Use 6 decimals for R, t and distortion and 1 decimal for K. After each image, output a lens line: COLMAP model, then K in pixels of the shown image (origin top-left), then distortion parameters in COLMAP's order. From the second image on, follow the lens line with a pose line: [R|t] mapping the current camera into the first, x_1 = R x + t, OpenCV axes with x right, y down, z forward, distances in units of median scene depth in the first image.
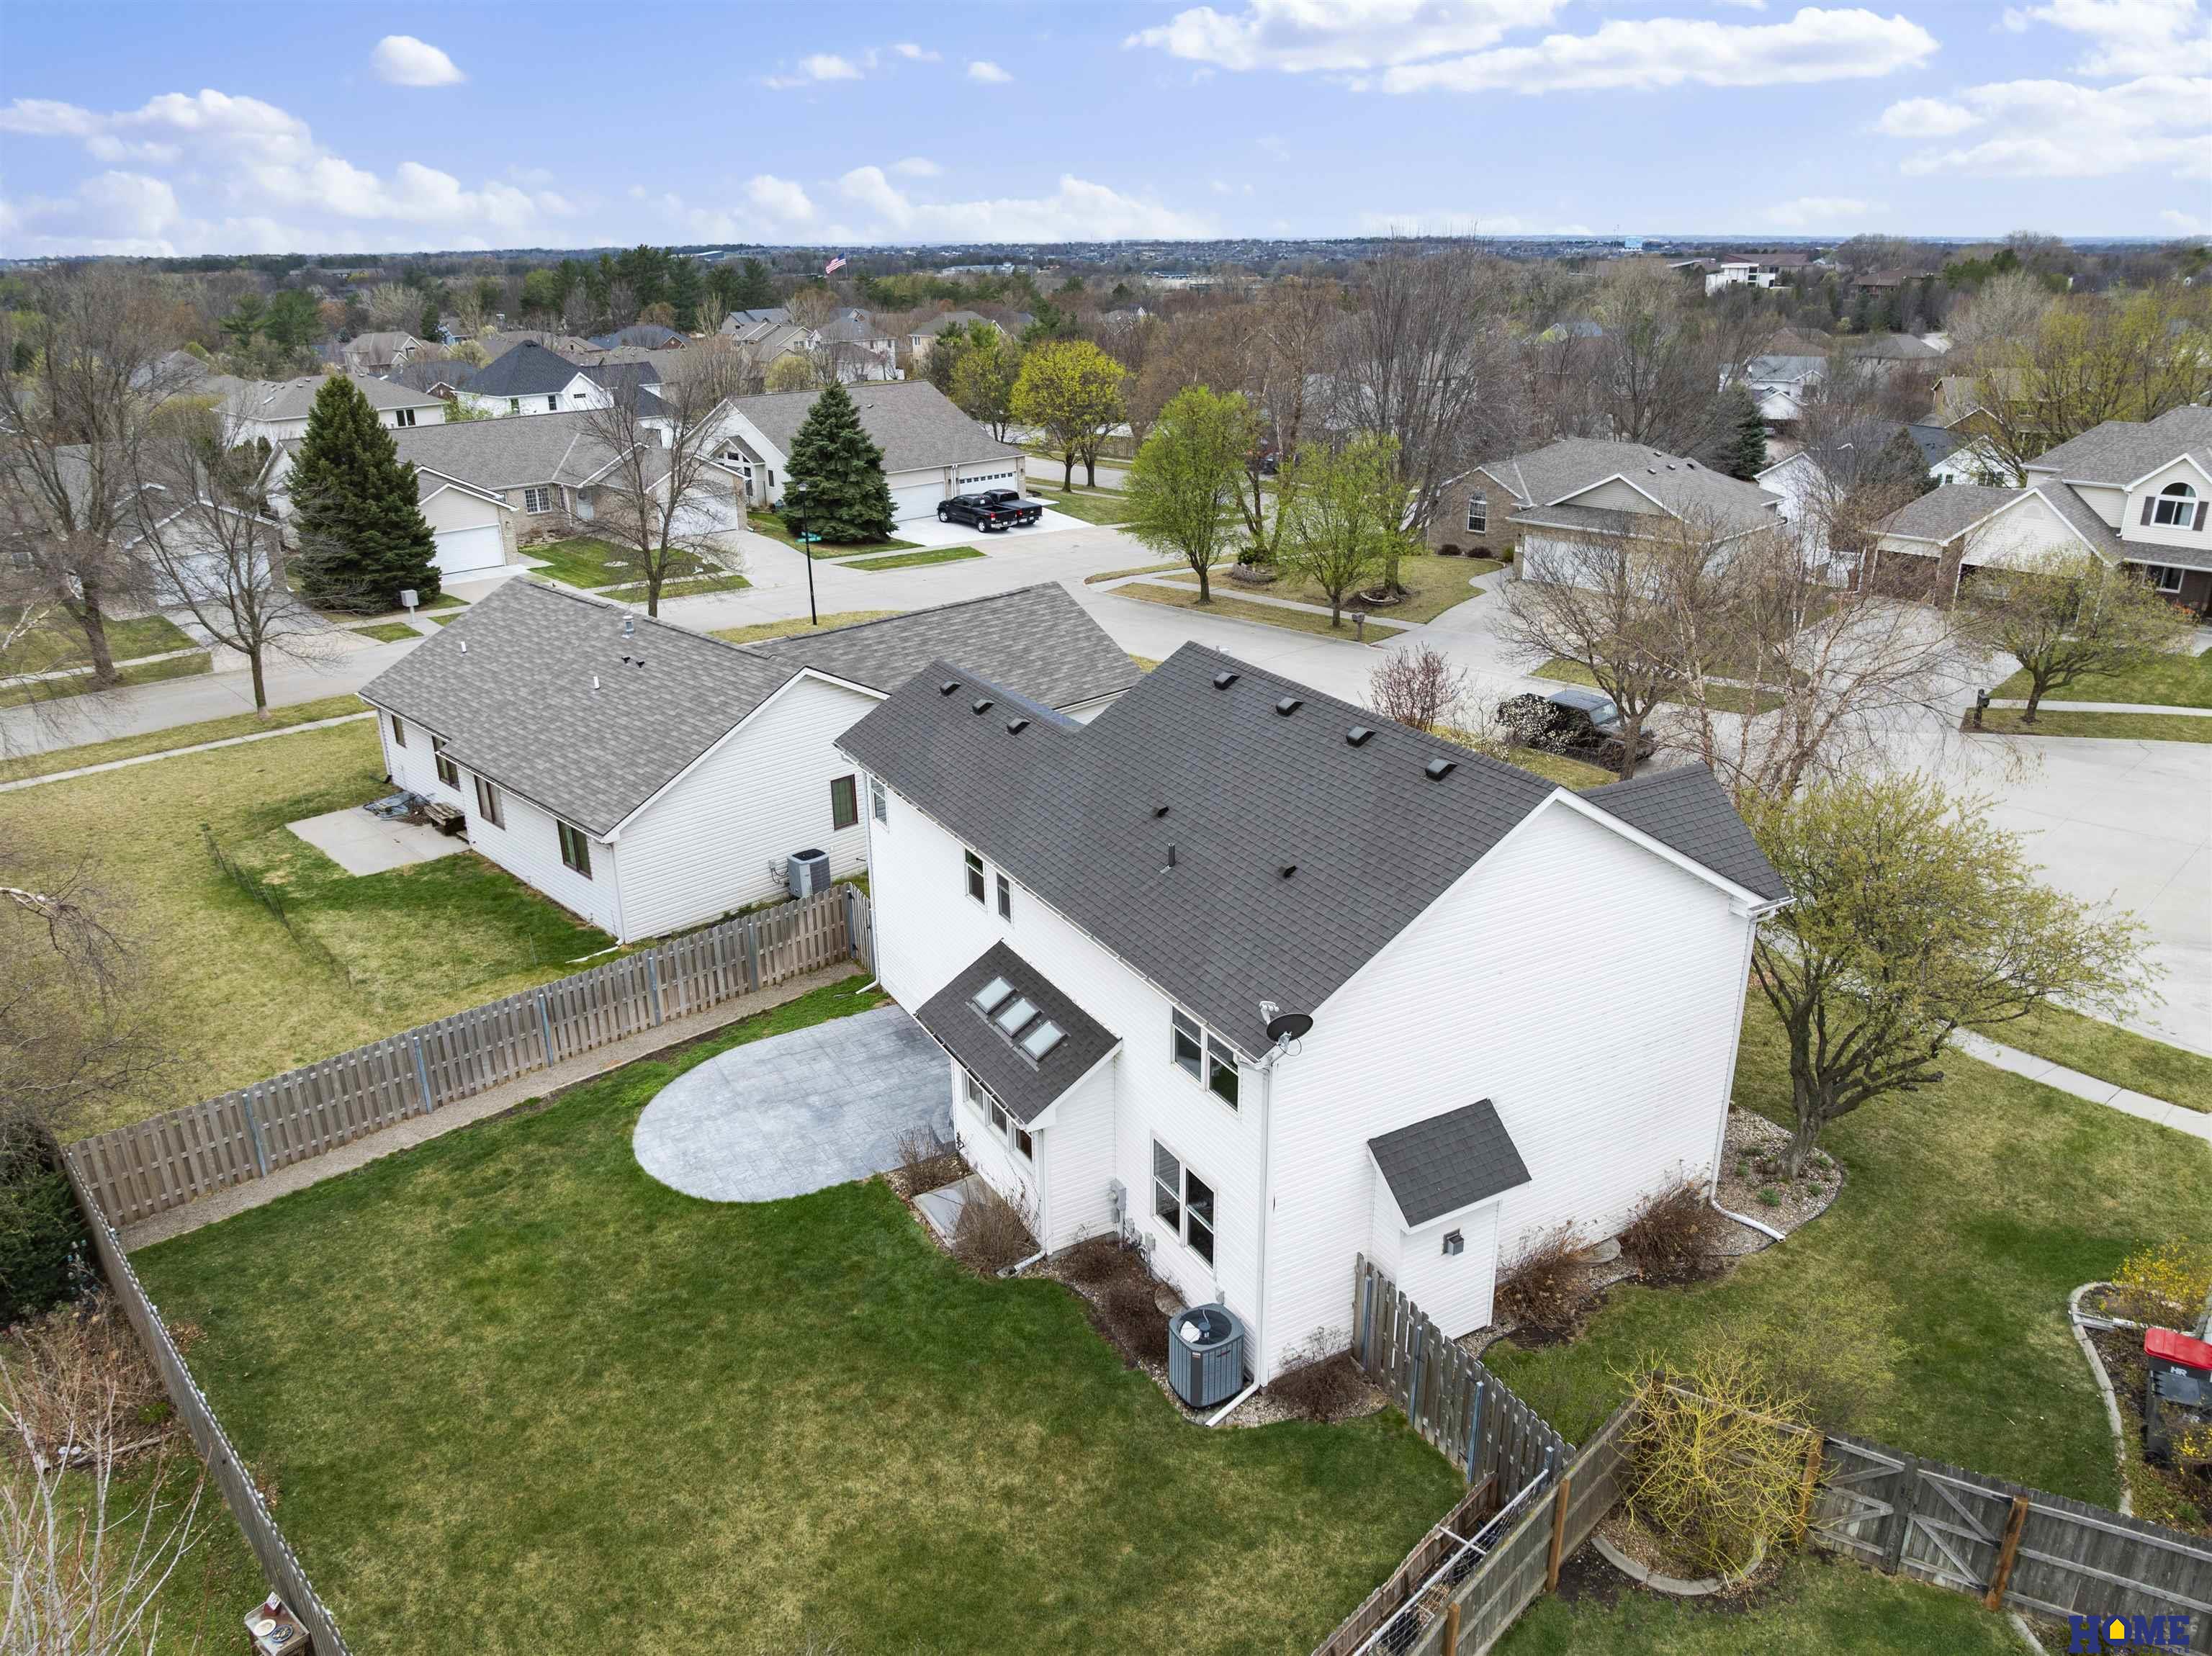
lens RADIAL K [[1557.9, 0, 1106.0], [0, 1557.9, 828.0], [0, 0, 1]] dist [-0.043055, 0.012479]
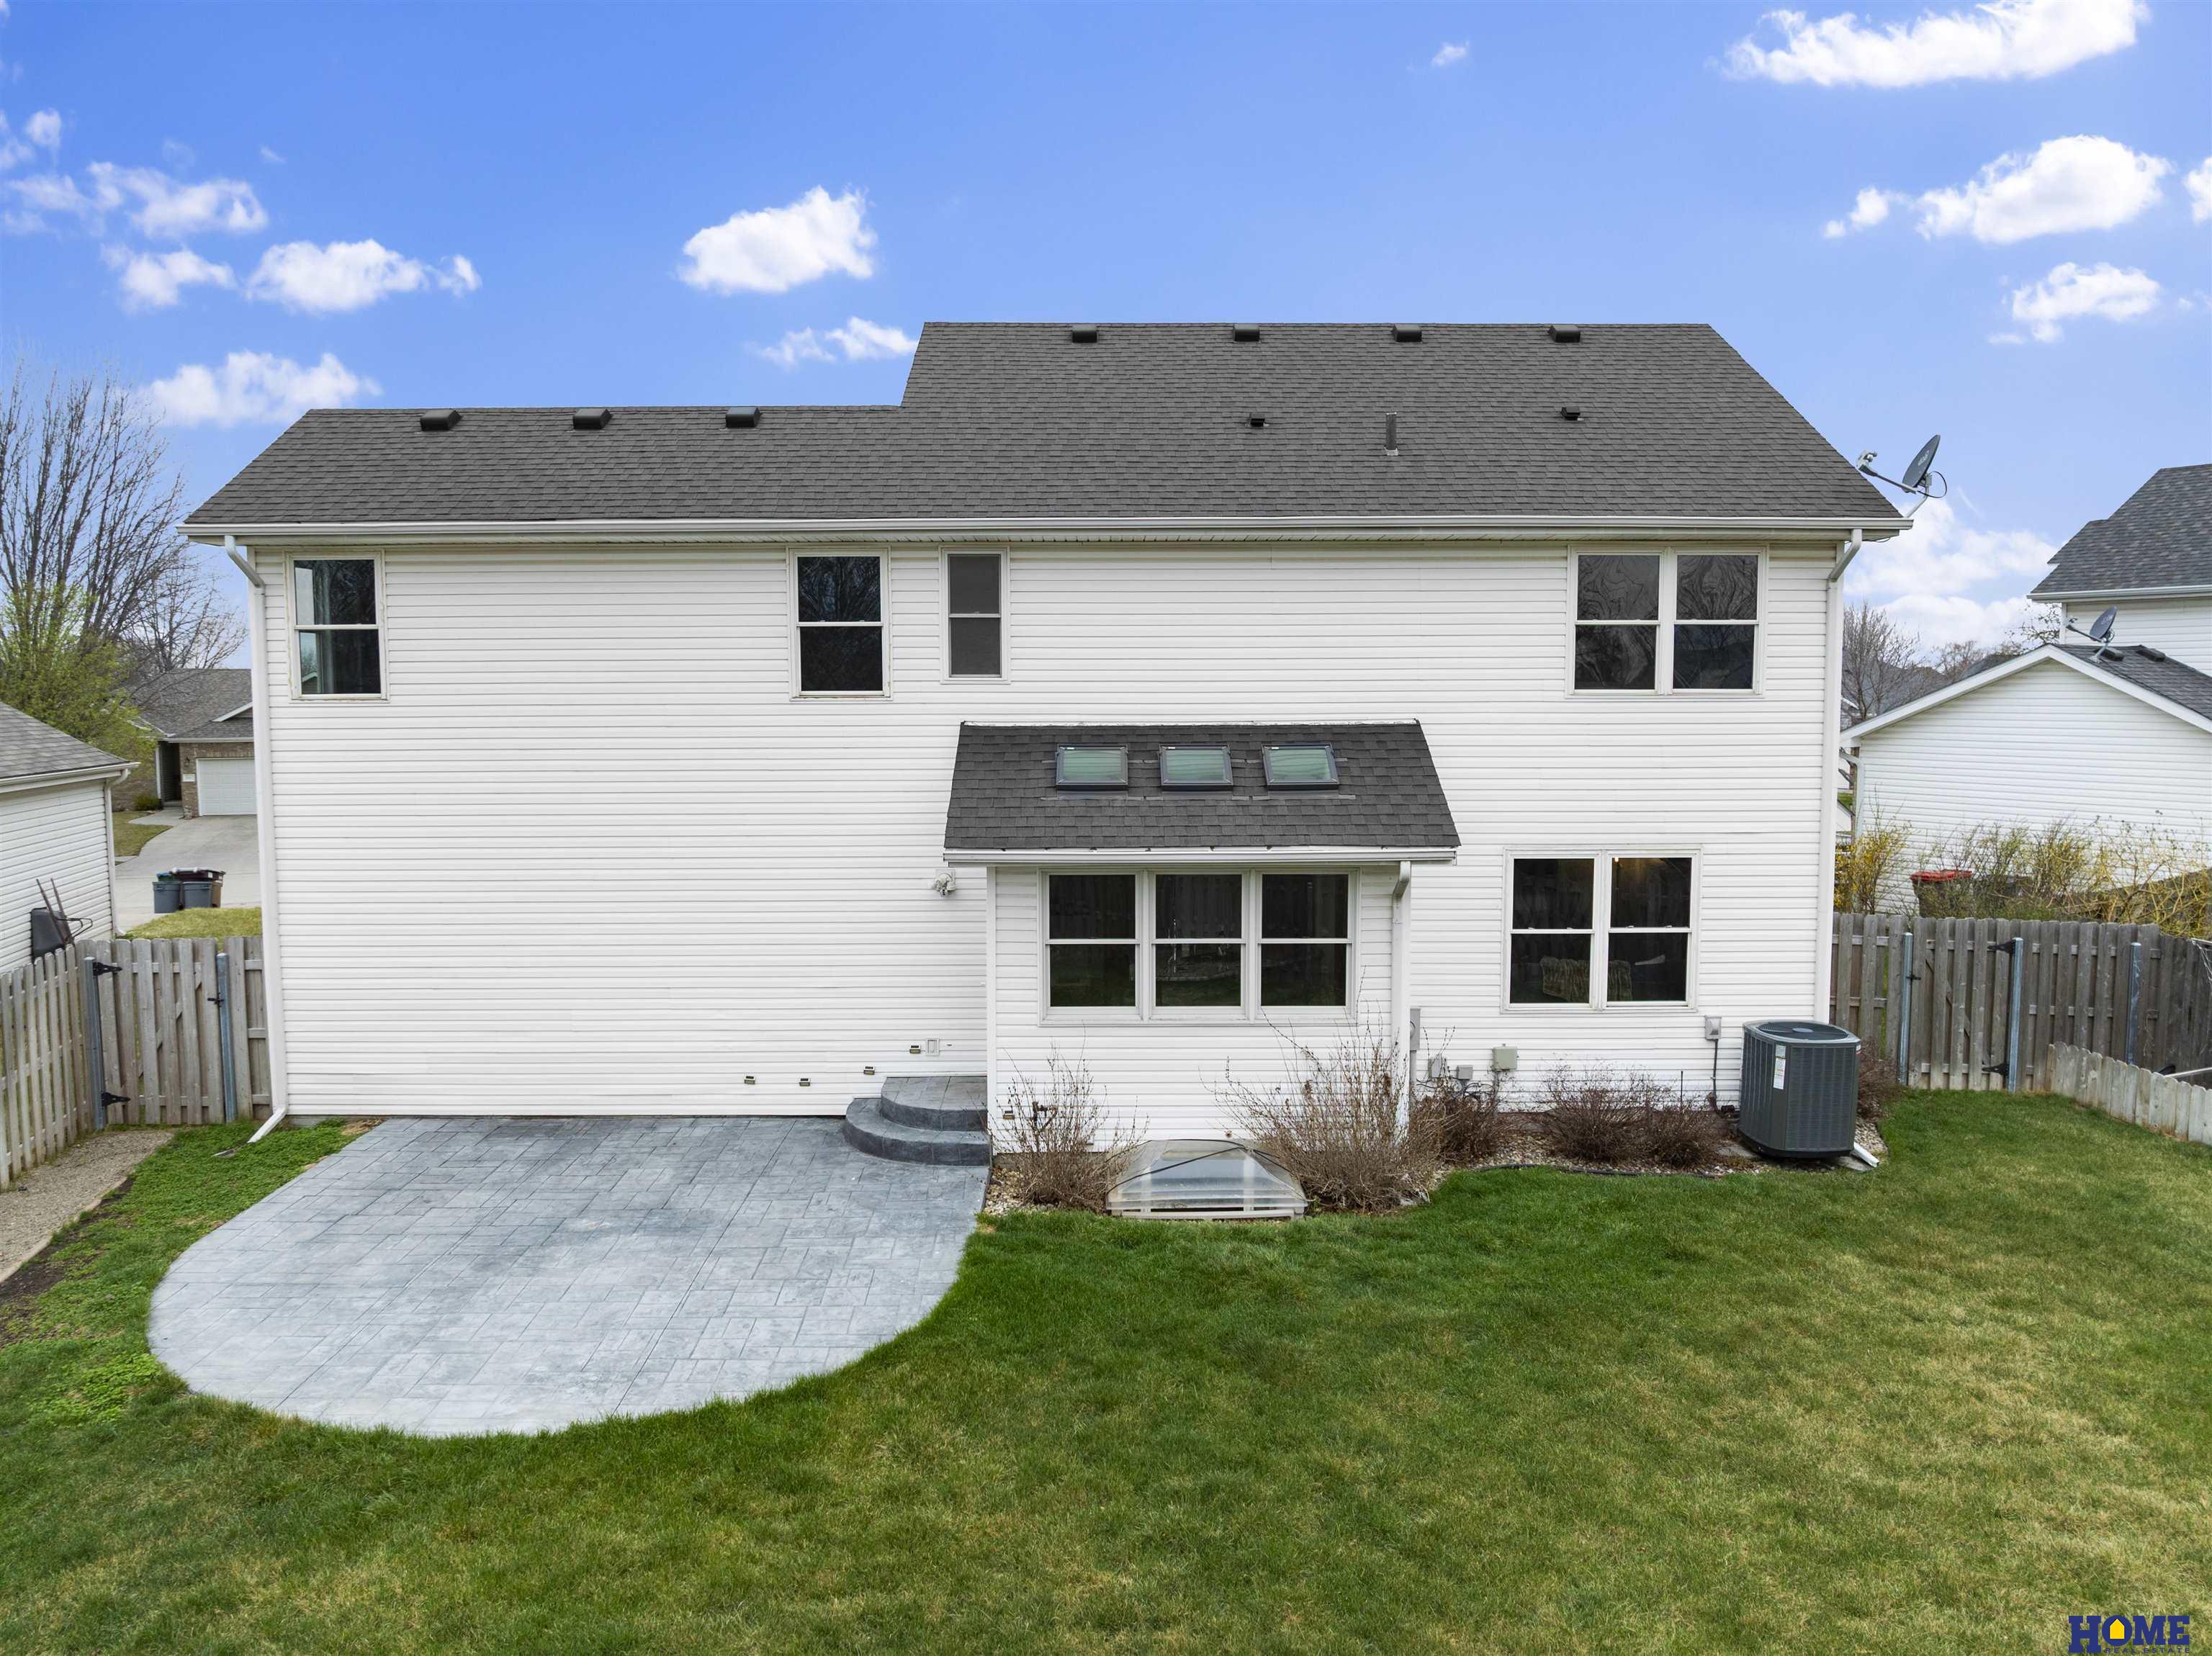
lens RADIAL K [[1557.9, 0, 1106.0], [0, 1557.9, 828.0], [0, 0, 1]] dist [-0.043055, 0.012479]
pose [[0.488142, -0.061930, 0.870564, -0.521657], [0.309232, 0.945042, -0.106164, 0.181664], [-0.816145, 0.321030, 0.480466, 0.743168]]
